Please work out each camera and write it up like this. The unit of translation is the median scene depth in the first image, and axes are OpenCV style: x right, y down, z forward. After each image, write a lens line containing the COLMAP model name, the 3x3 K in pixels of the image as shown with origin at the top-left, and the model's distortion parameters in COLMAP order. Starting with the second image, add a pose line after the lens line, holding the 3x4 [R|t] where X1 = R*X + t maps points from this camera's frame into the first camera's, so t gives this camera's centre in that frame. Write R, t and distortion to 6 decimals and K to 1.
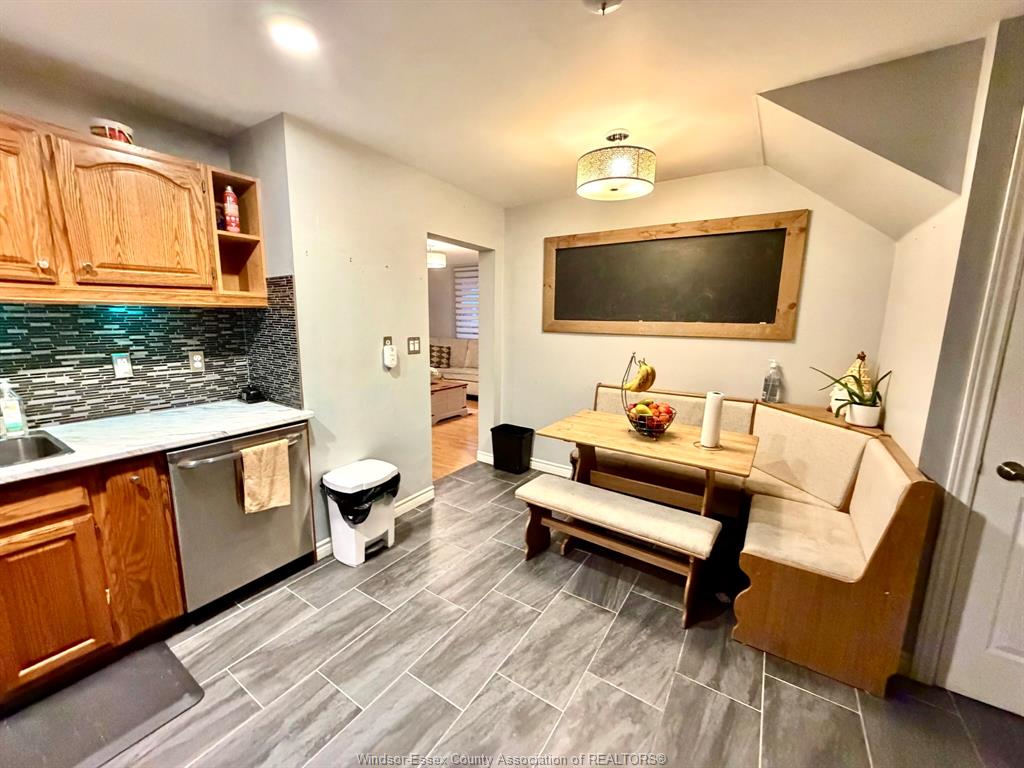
lens RADIAL K [[408.3, 0, 507.8], [0, 408.3, 381.9], [0, 0, 1]] dist [-0.003124, 0.000940]
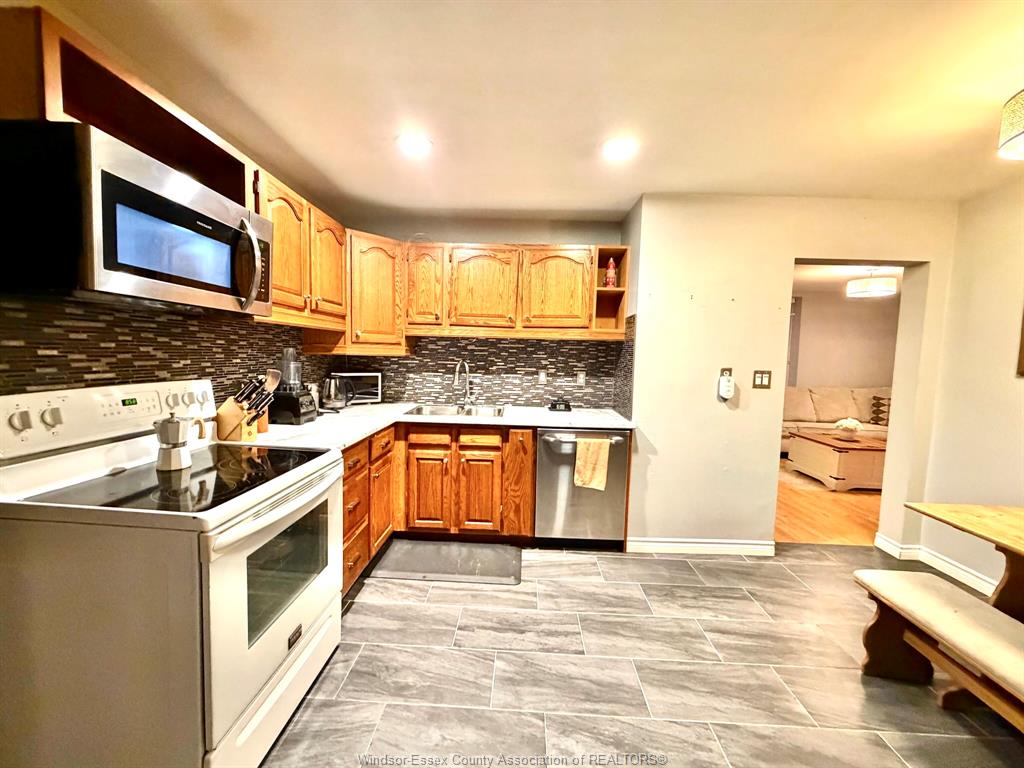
lens RADIAL K [[408.3, 0, 507.6], [0, 408.3, 381.6], [0, 0, 1]] dist [-0.003124, 0.000940]
pose [[0.514734, 0.058408, -0.855358, 0.383843], [-0.156007, 0.987402, -0.026457, 0.044618], [0.843036, 0.147060, 0.517361, 0.033984]]
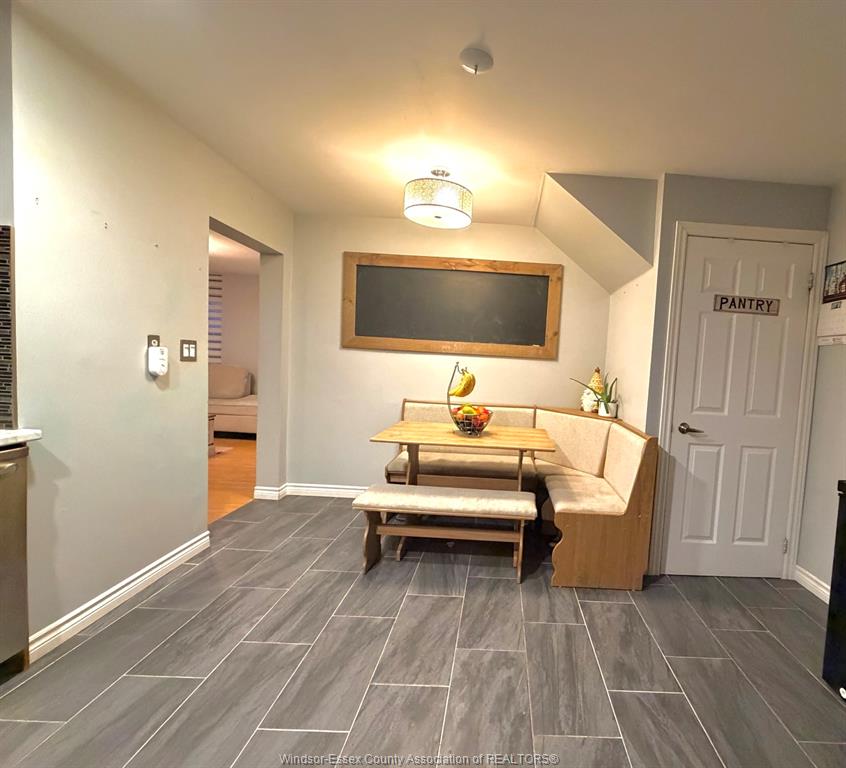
lens RADIAL K [[418.5, 0, 509.5], [0, 418.5, 383.0], [0, 0, 1]] dist [0.008571, -0.001115]
pose [[0.817874, 0.006265, 0.575363, -0.266874], [0.045388, 0.996122, -0.075366, 0.089791], [-0.573604, 0.087754, 0.814419, -0.024806]]
